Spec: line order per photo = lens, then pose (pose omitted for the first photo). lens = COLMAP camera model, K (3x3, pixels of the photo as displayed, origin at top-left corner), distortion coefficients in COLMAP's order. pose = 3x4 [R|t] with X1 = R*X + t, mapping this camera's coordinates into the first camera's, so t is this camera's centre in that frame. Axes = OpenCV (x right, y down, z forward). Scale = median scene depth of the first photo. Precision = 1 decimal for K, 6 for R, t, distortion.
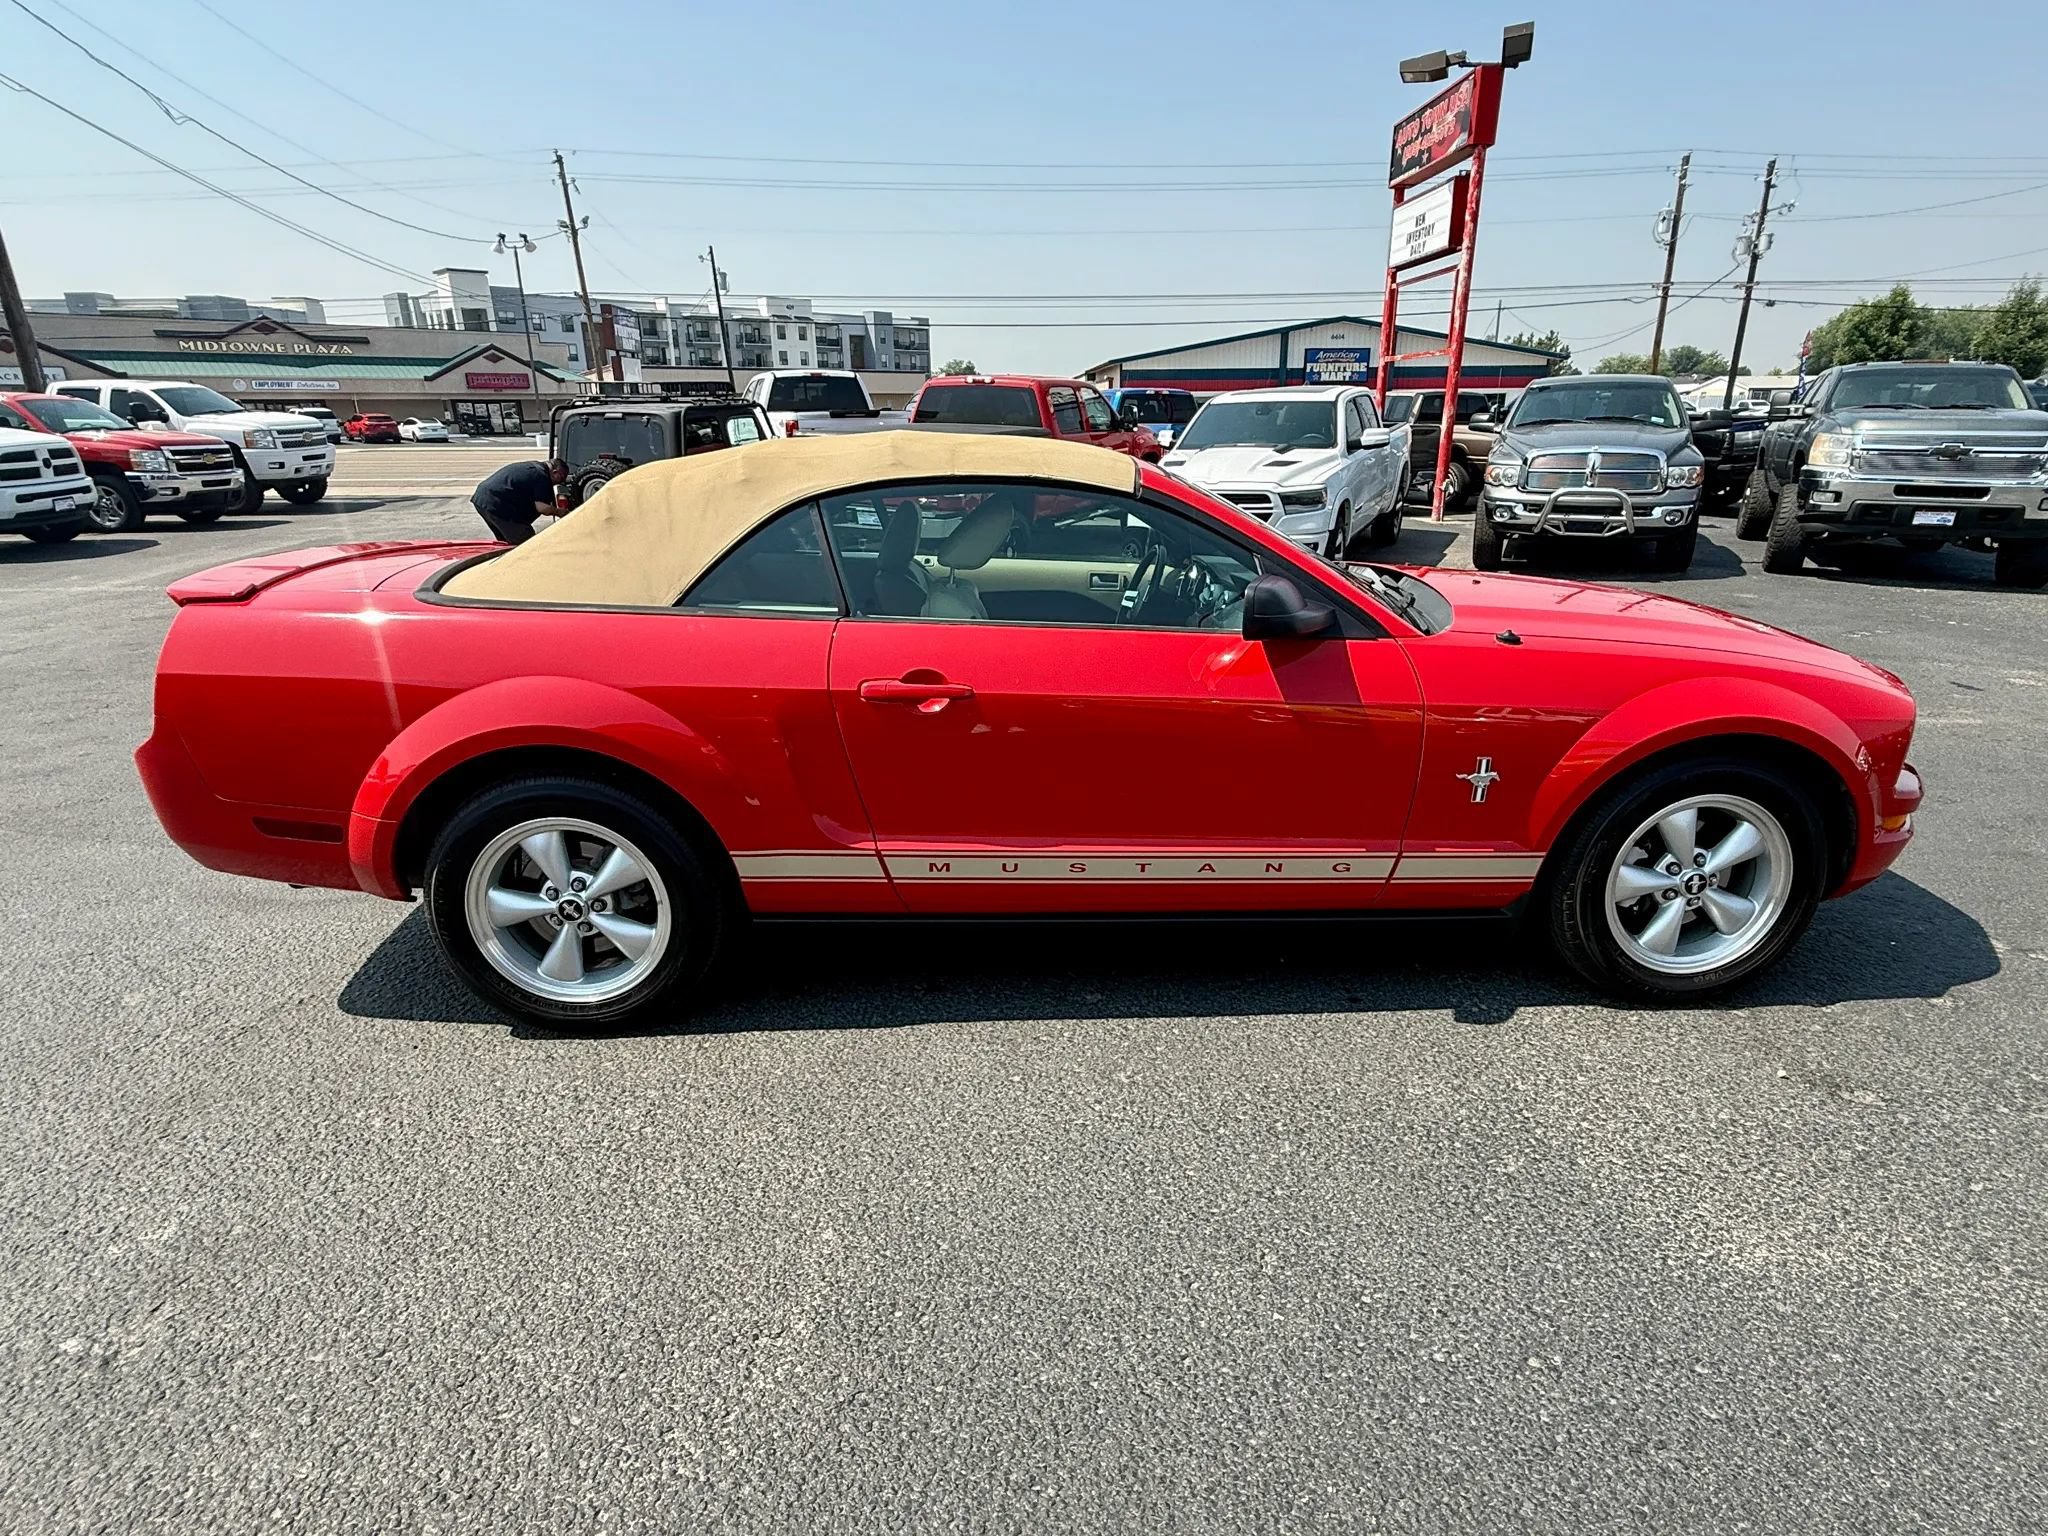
lens RADIAL K [[1033.4, 0, 989.8], [0, 1033.4, 771.0], [0, 0, 1]] dist [0.012661, -0.002374]
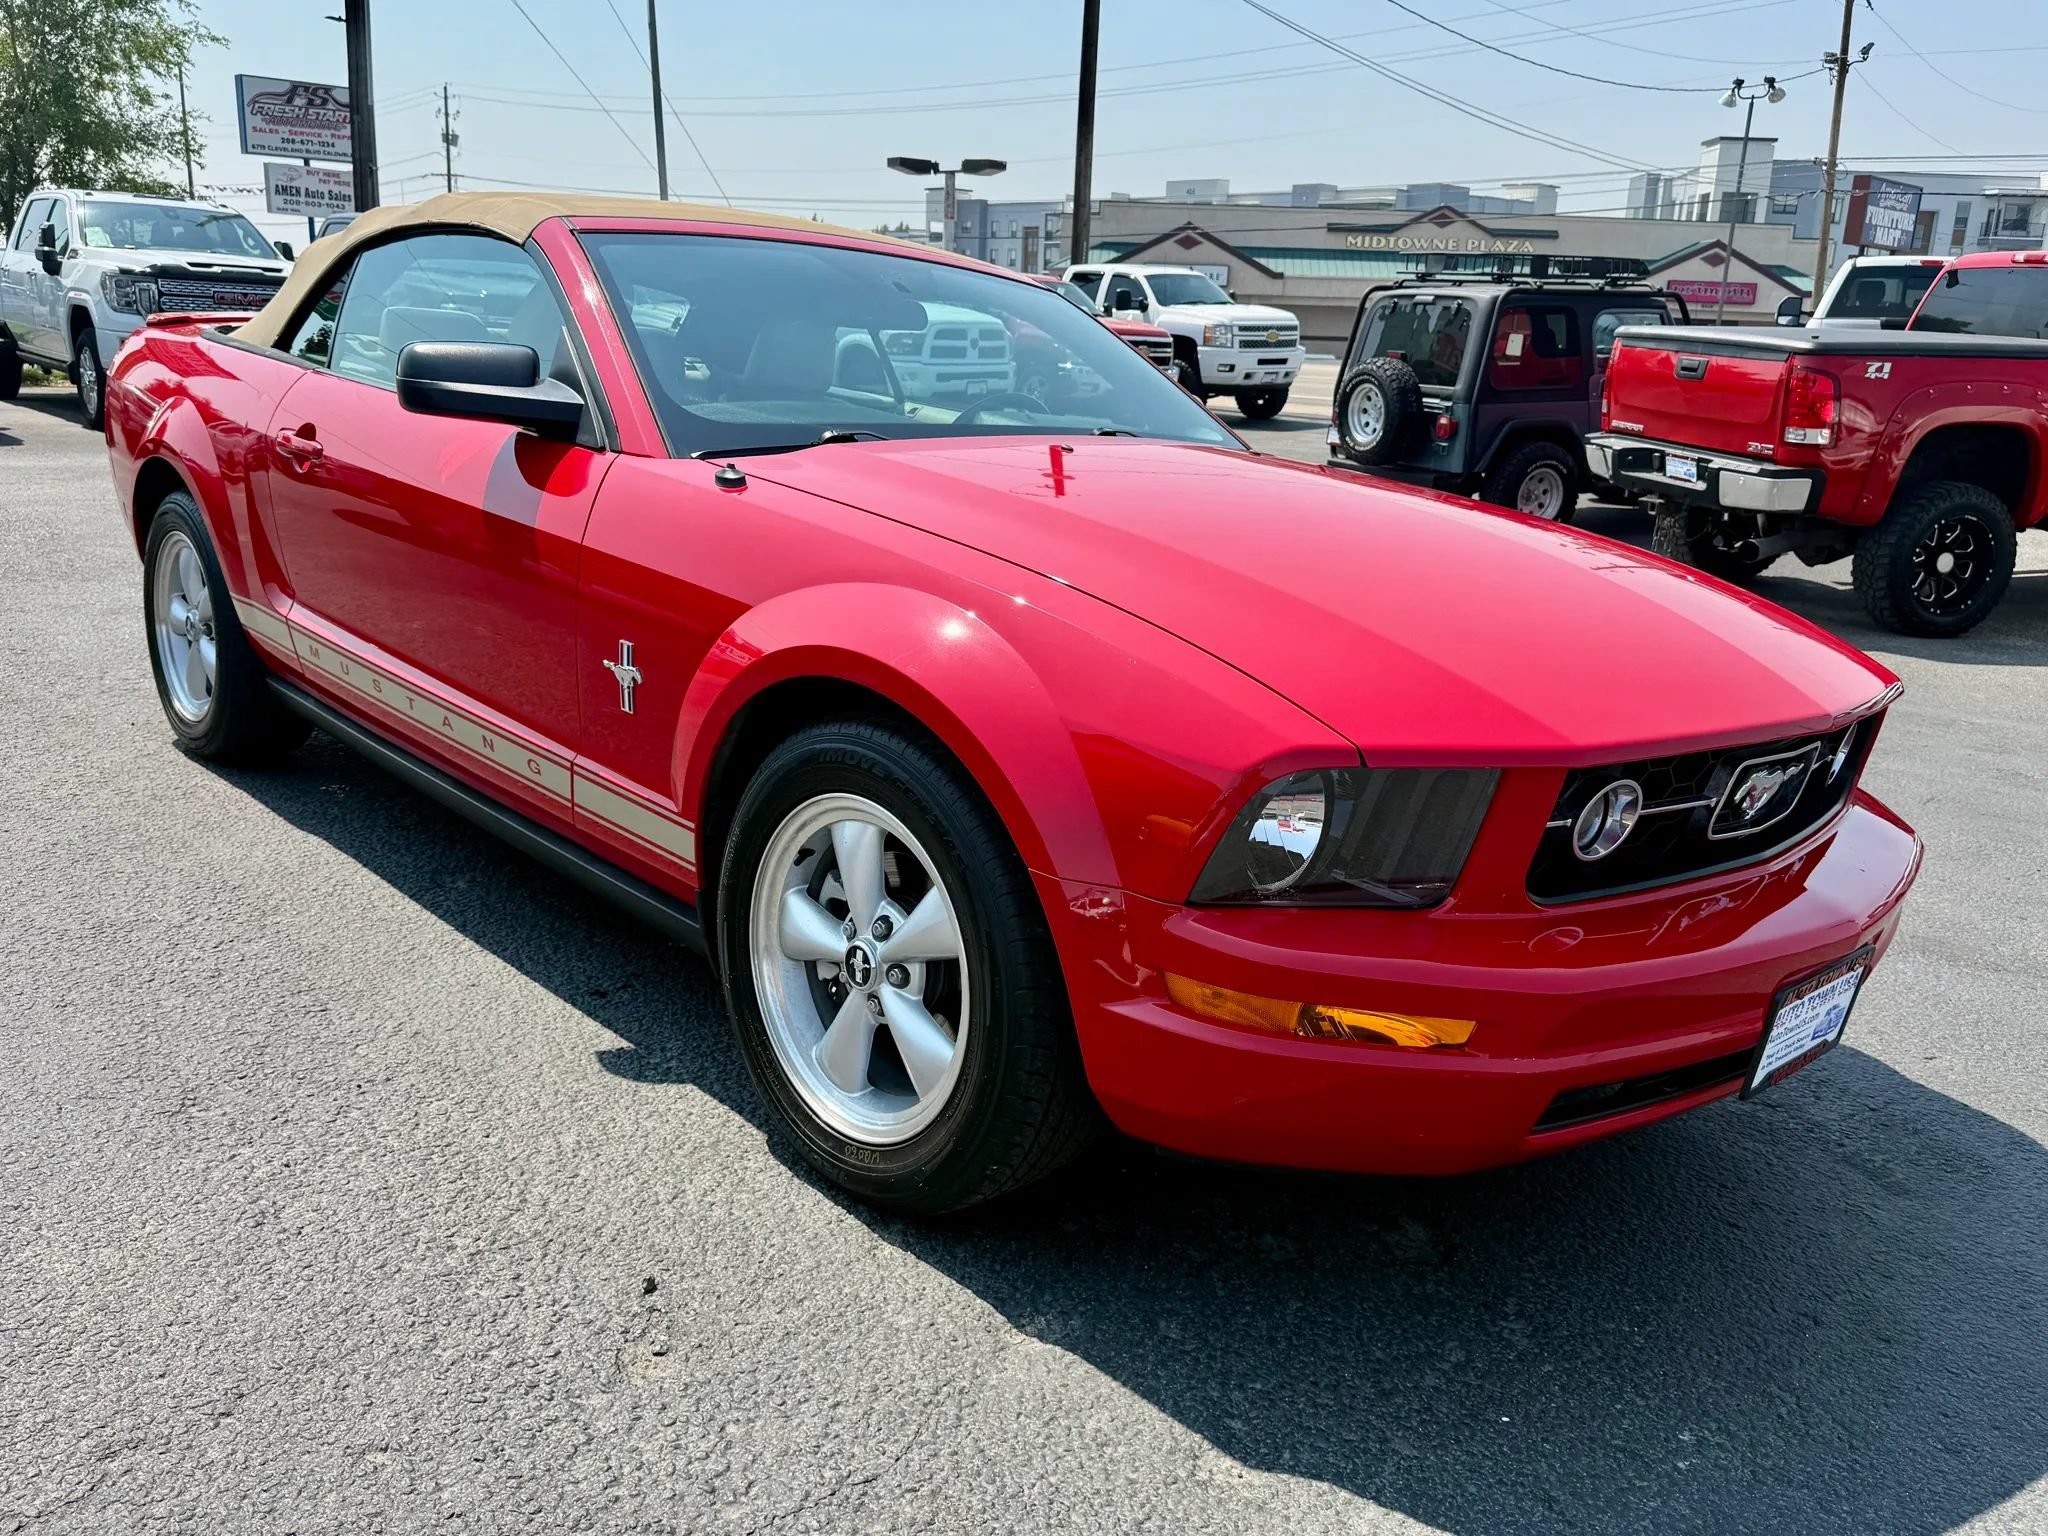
lens RADIAL K [[1608.9, 0, 1030.1], [0, 1608.9, 757.7], [0, 0, 1]] dist [0.011601, -0.021615]
pose [[0.683604, 0.229631, -0.692787, 0.988284], [-0.283008, 0.958349, 0.038398, -0.050798], [0.672749, 0.169815, 0.720119, 0.304001]]
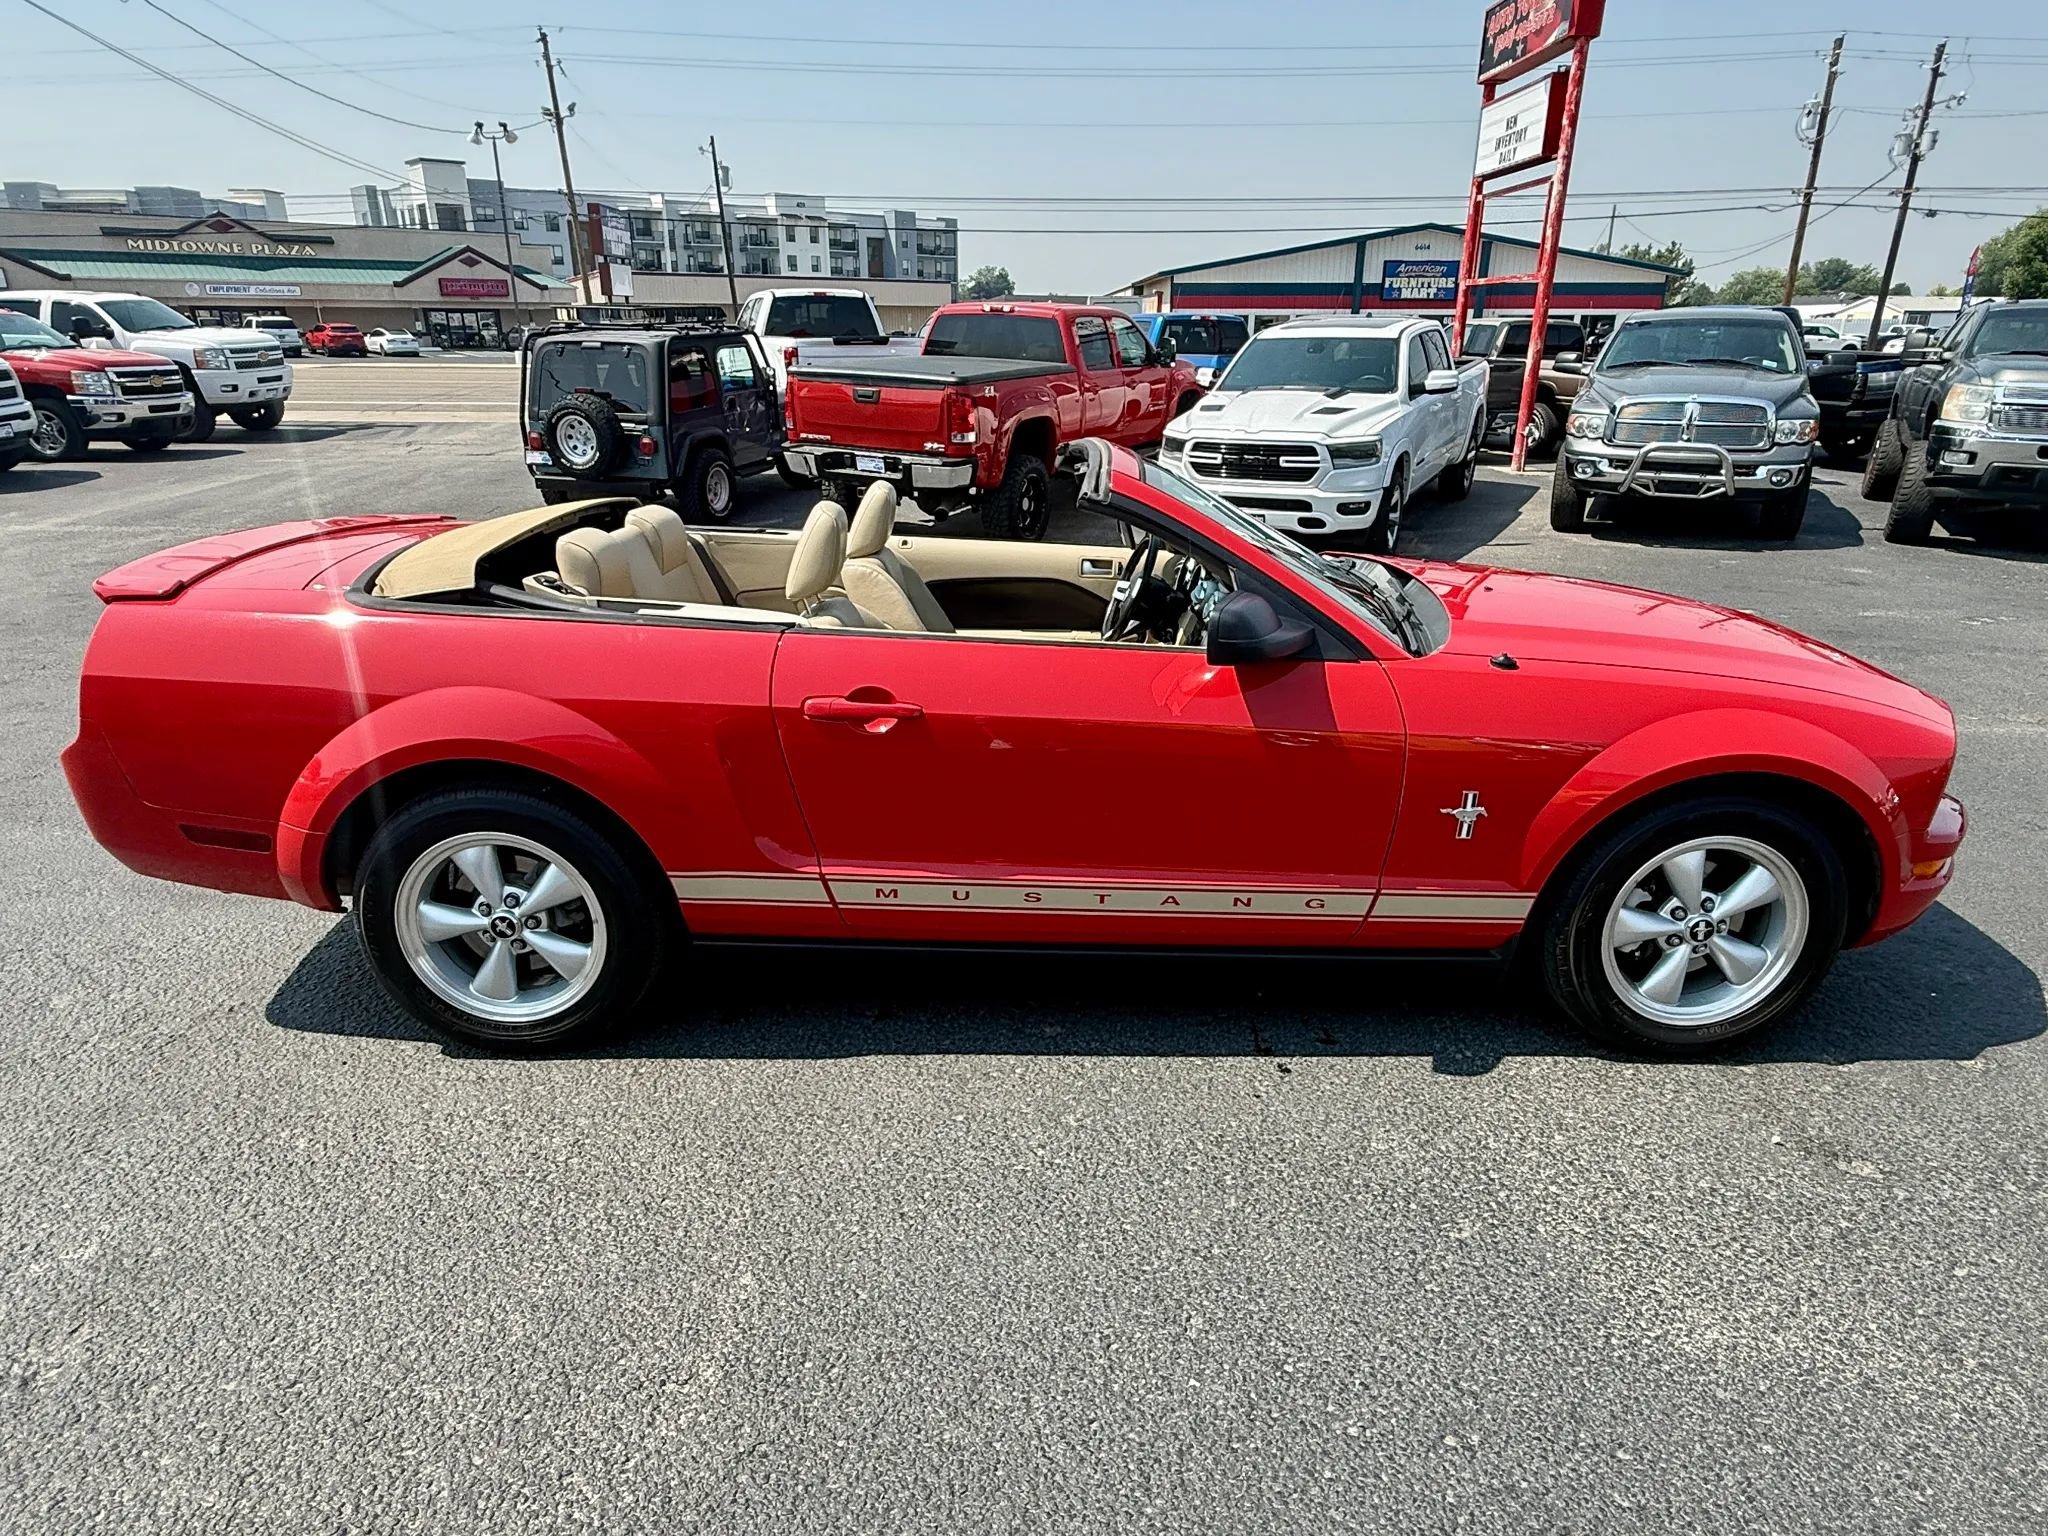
lens RADIAL K [[1159.9, 0, 979.0], [0, 1159.9, 766.8], [0, 0, 1]] dist [0.013108, -0.002205]
pose [[0.999231, 0.022743, -0.031946, 0.064123], [-0.021776, 0.999303, 0.030312, -0.054153], [0.032614, -0.029593, 0.999030, -0.055458]]
